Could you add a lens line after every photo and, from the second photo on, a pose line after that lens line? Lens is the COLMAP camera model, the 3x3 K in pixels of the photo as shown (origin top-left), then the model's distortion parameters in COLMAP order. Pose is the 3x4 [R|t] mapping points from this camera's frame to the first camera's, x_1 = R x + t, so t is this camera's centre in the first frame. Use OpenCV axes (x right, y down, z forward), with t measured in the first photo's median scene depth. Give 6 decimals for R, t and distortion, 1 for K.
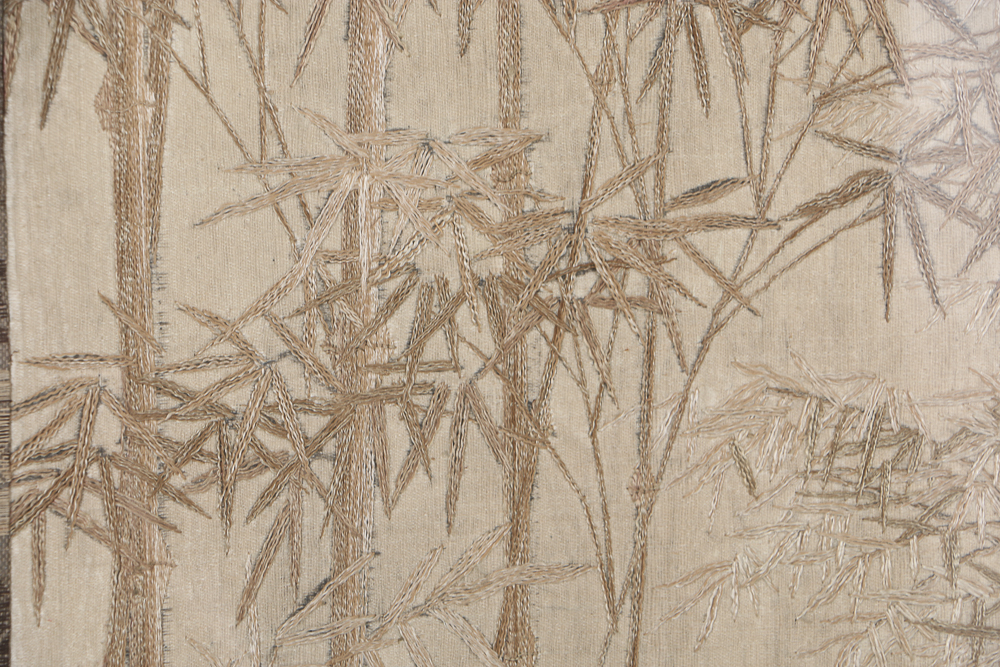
lens RADIAL K [[4647.8, 0, 500.0], [0, 4647.8, 333.5], [0, 0, 1]] dist [0.847763, 0.999390]
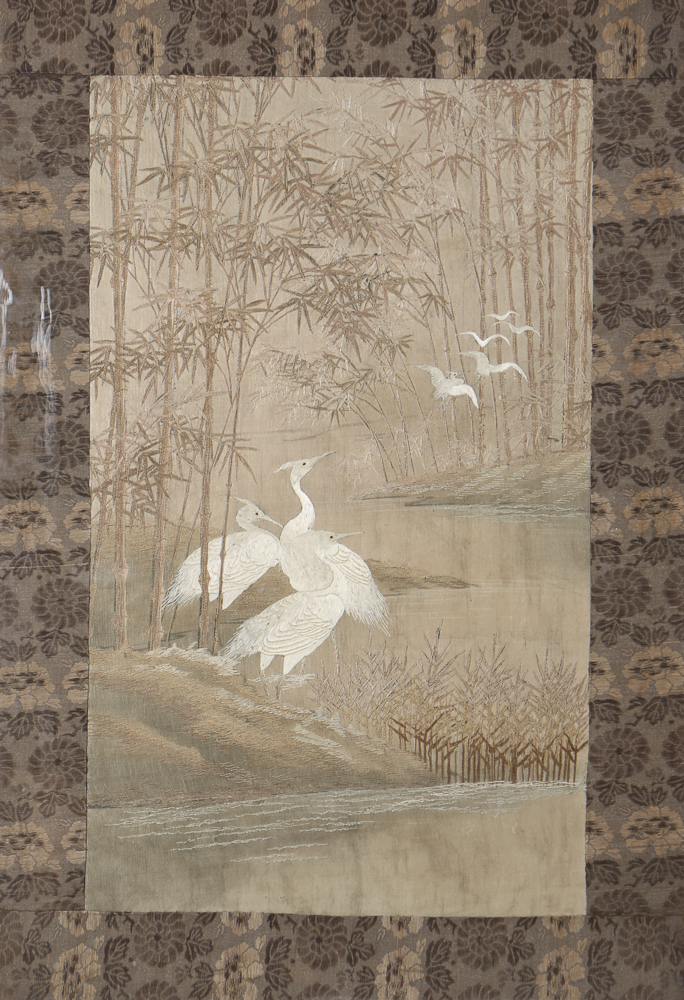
lens RADIAL K [[4024.5, 0, 342.0], [0, 4024.5, 500.0], [0, 0, 1]] dist [0.022659, 0.527402]
pose [[0.999255, 0.011565, -0.036810, 0.258774], [-0.010090, 0.999148, 0.040019, 0.000845], [0.037242, -0.039618, 0.998521, -2.627473]]
